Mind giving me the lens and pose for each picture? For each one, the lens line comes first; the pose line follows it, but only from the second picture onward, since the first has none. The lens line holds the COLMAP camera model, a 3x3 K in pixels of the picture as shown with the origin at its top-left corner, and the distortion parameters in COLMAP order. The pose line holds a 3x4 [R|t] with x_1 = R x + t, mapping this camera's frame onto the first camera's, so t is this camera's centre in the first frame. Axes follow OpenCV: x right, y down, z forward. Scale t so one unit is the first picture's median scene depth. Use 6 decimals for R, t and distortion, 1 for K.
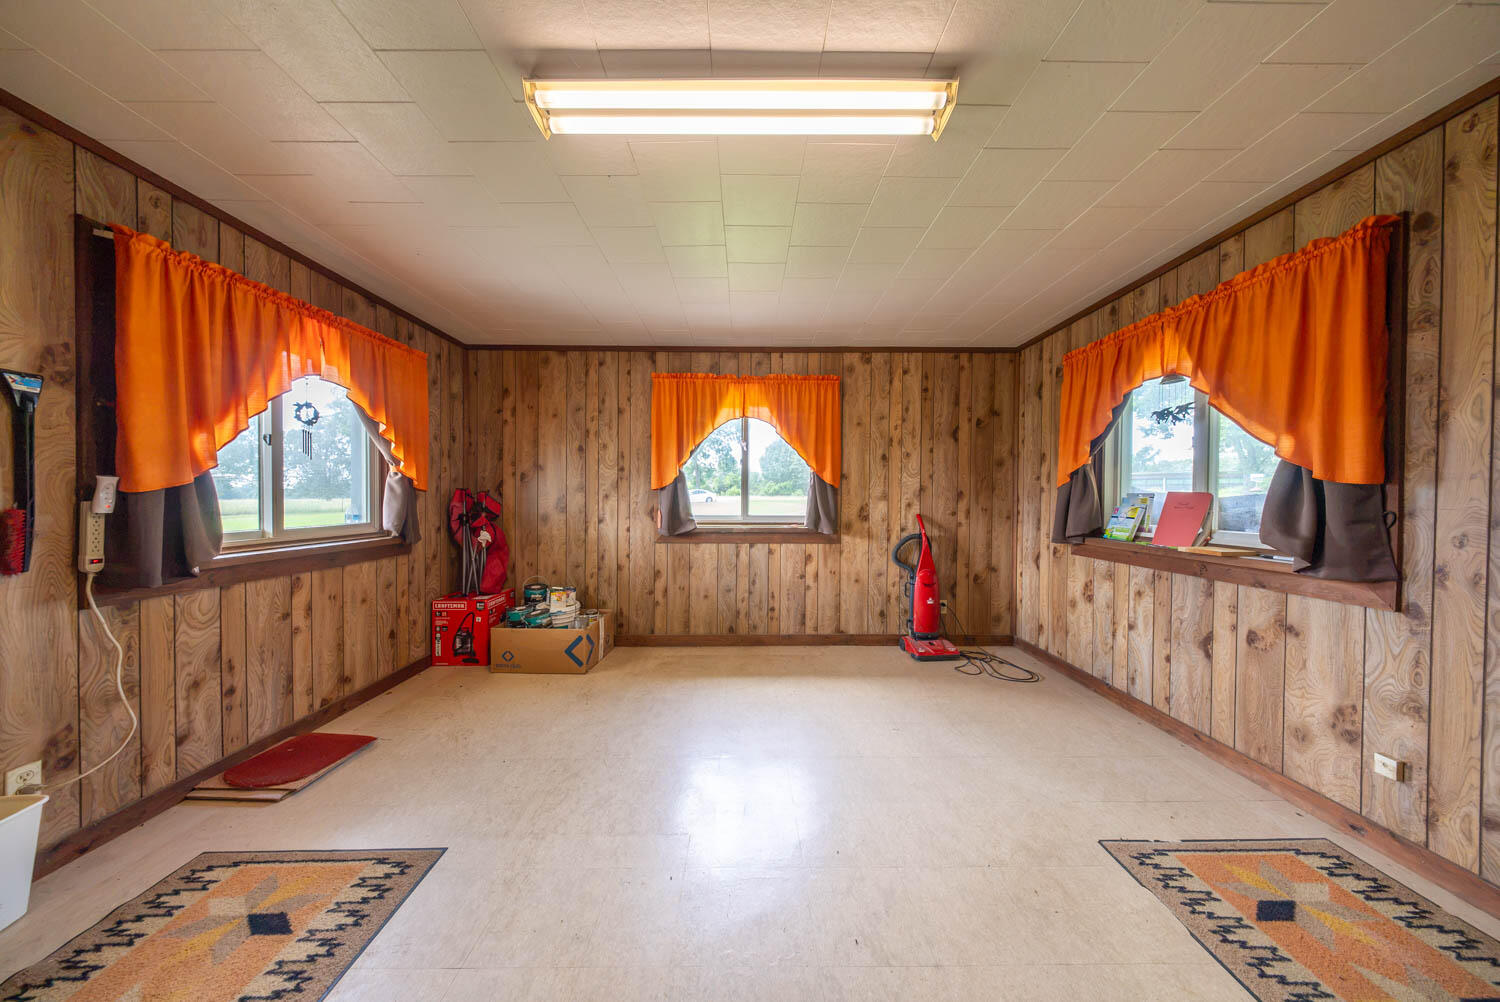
lens RADIAL K [[440.7, 0, 748.9], [0, 440.7, 501.5], [0, 0, 1]] dist [0.000252, -0.000175]
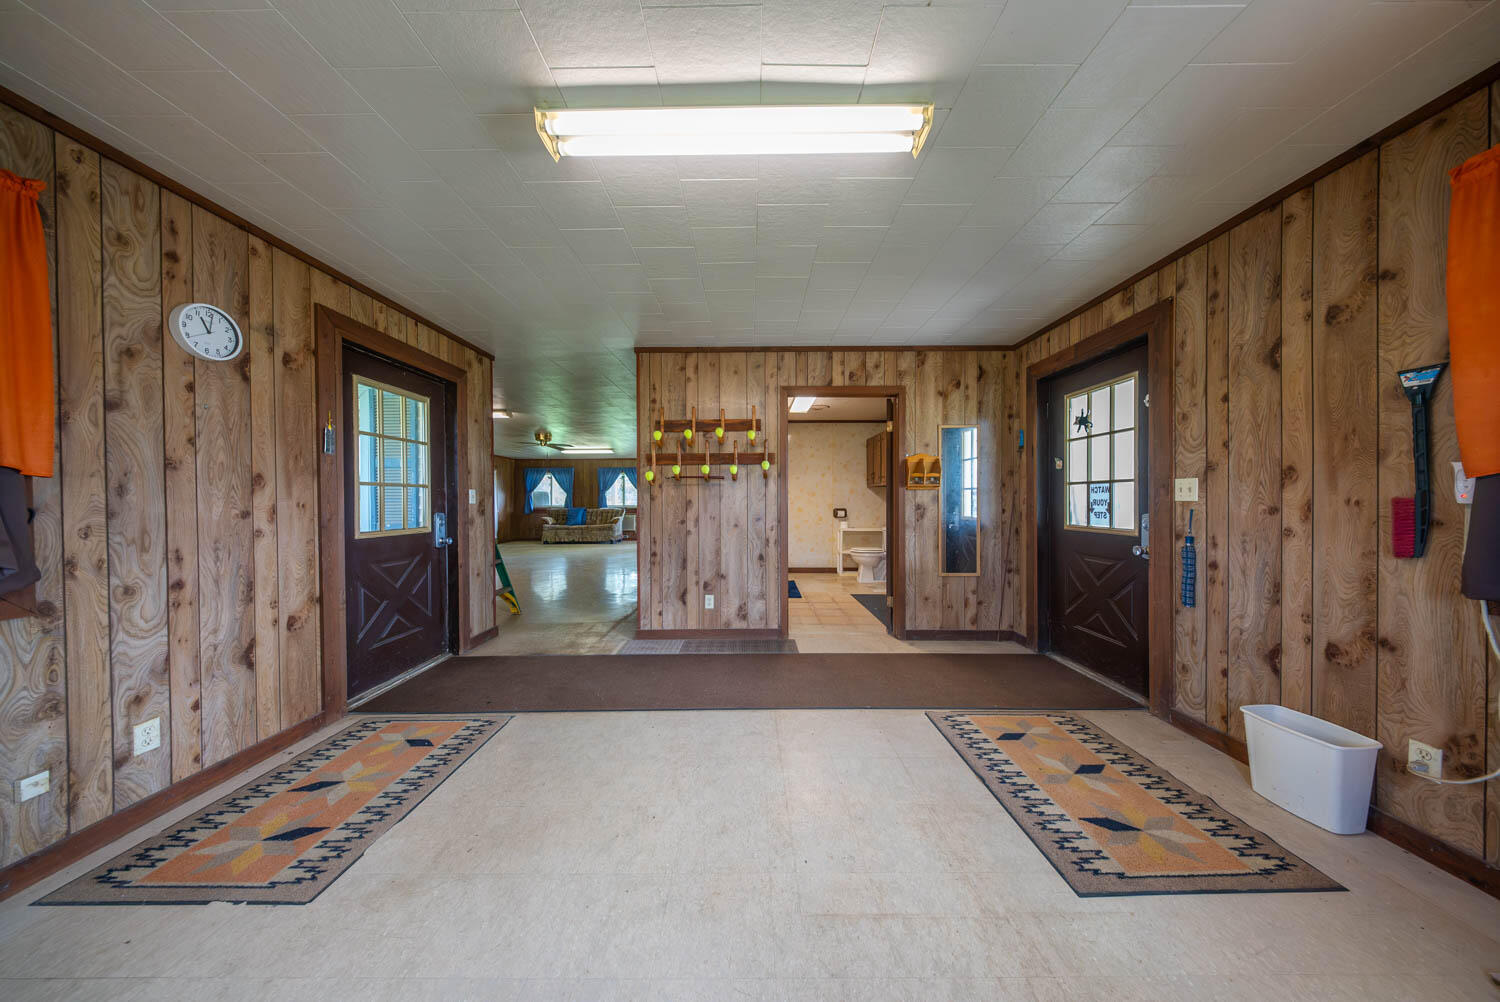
lens RADIAL K [[440.7, 0, 748.9], [0, 440.7, 501.5], [0, 0, 1]] dist [0.000252, -0.000175]
pose [[-0.999859, 0.004311, 0.016204, -0.063582], [0.004629, 0.999796, 0.019643, -0.001512], [-0.016116, 0.019715, -0.999676, 2.012604]]
